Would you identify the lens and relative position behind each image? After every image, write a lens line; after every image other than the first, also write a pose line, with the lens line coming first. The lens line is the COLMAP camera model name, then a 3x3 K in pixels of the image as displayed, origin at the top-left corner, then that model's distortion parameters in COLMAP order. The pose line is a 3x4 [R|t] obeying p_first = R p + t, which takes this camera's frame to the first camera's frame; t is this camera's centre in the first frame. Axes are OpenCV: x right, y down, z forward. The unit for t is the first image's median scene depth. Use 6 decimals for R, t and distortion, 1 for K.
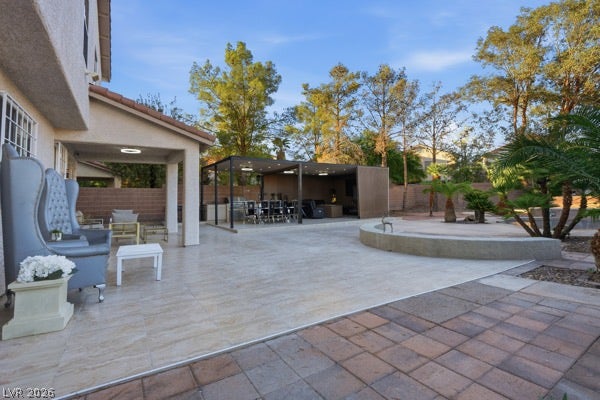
lens RADIAL K [[275.7, 0, 300.3], [0, 275.7, 190.5], [0, 0, 1]] dist [0.000161, -0.000012]
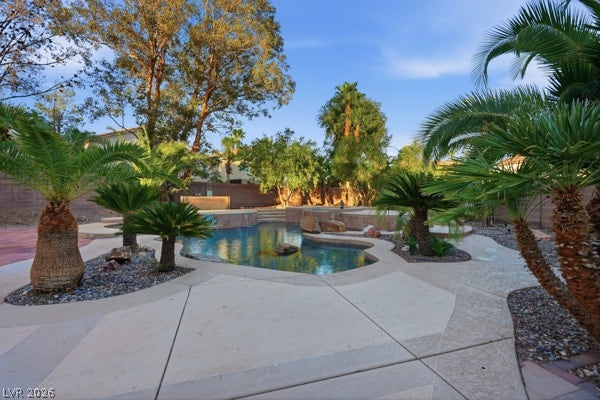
lens RADIAL K [[284.6, 0, 302.6], [0, 284.6, 199.9], [0, 0, 1]] dist [0.027689, -0.000032]
pose [[0.314350, 0.003436, 0.949301, 0.843865], [-0.038283, 0.999226, 0.009060, 0.045513], [-0.948535, -0.039190, 0.314238, 1.621953]]
